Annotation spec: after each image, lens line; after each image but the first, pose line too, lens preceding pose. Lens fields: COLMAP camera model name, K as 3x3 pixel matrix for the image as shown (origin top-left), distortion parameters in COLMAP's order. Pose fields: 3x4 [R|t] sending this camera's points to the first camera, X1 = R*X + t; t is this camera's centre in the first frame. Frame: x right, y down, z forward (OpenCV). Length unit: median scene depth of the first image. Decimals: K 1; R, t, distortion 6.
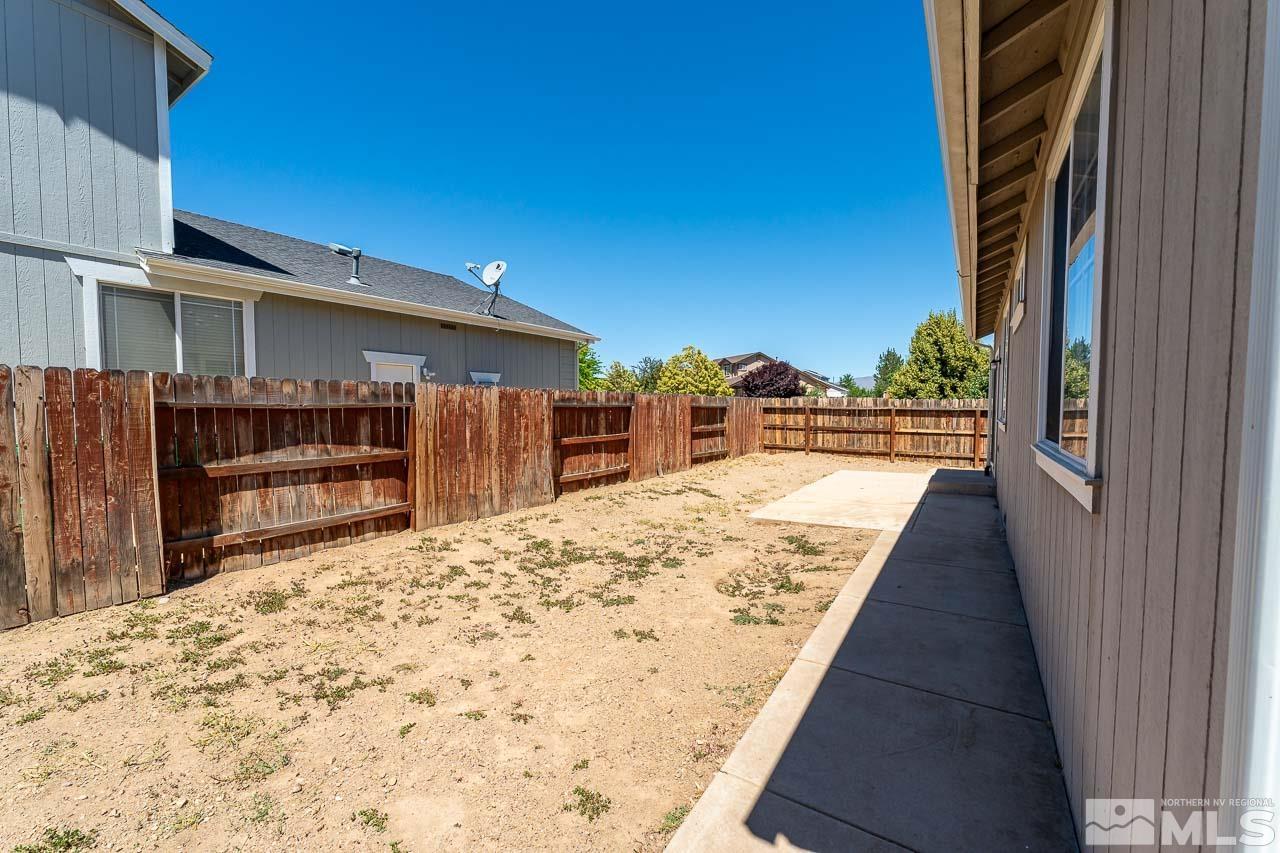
lens RADIAL K [[516.2, 0, 635.7], [0, 516.2, 425.1], [0, 0, 1]] dist [-0.001783, 0.000303]
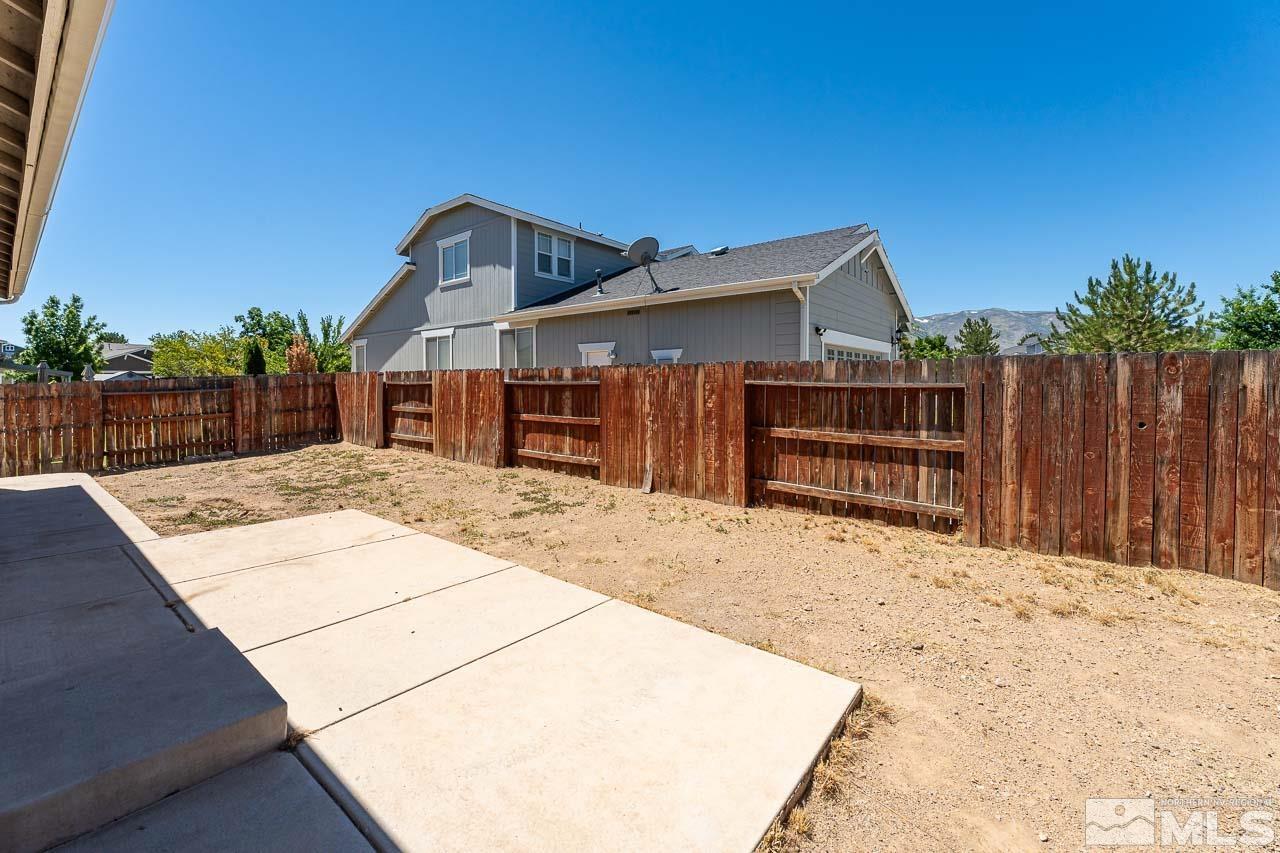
lens RADIAL K [[516.2, 0, 631.3], [0, 516.2, 399.7], [0, 0, 1]] dist [-0.001783, 0.000303]
pose [[-0.101206, 0.029999, -0.994413, 0.866522], [-0.038401, 0.998683, 0.034036, -0.047110], [0.994124, 0.041631, -0.099921, 1.294723]]
